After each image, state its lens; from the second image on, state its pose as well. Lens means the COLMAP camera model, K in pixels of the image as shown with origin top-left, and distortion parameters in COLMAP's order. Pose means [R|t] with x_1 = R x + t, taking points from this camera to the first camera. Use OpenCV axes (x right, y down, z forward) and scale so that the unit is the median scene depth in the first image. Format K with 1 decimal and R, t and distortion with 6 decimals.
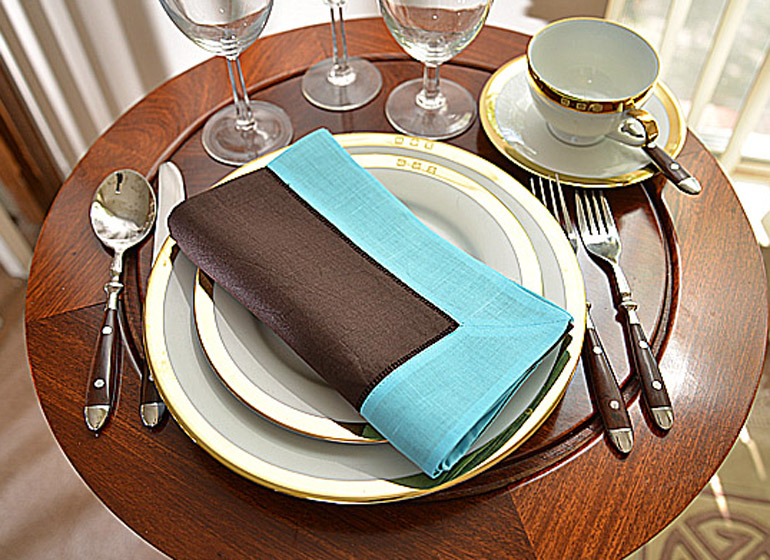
lens RADIAL K [[877.8, 0, 406.6], [0, 877.8, 264.2], [0, 0, 1]] dist [-0.017232, -0.016150]
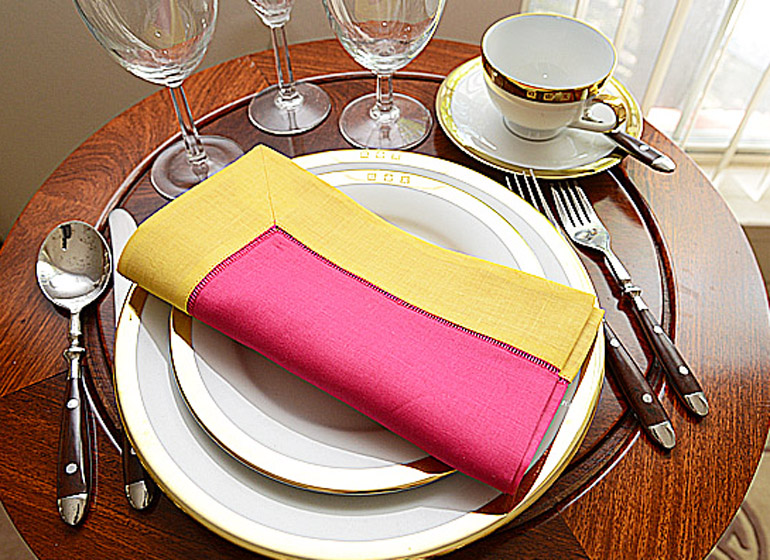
lens RADIAL K [[733.1, 0, 417.8], [0, 733.1, 256.6], [0, 0, 1]] dist [-0.033841, 0.017225]
pose [[0.982478, -0.133511, 0.130045, -0.074056], [0.137592, 0.990225, -0.022876, -0.004974], [-0.125720, 0.040368, 0.991244, 0.218109]]
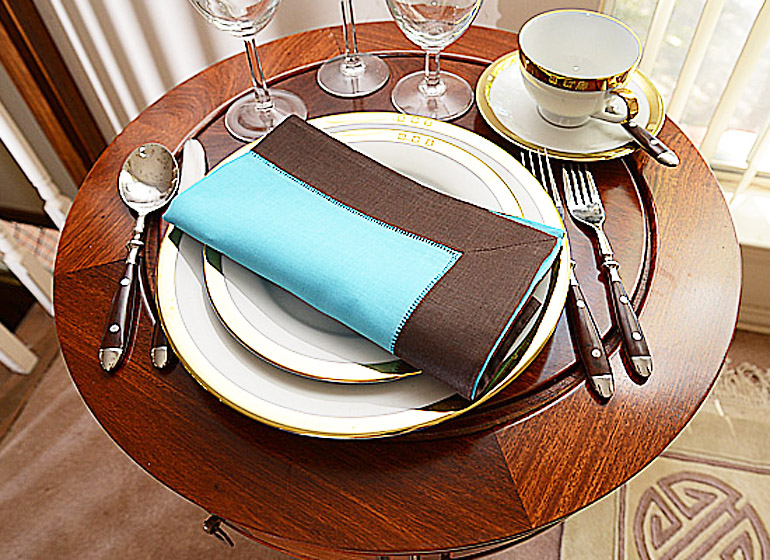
lens RADIAL K [[714.0, 0, 416.1], [0, 714.0, 279.6], [0, 0, 1]] dist [-0.031514, -0.008697]
pose [[0.999742, 0.010297, -0.020235, 0.032309], [-0.010387, 0.999936, -0.004384, 0.067390], [0.020188, 0.004593, 0.999786, 0.120398]]
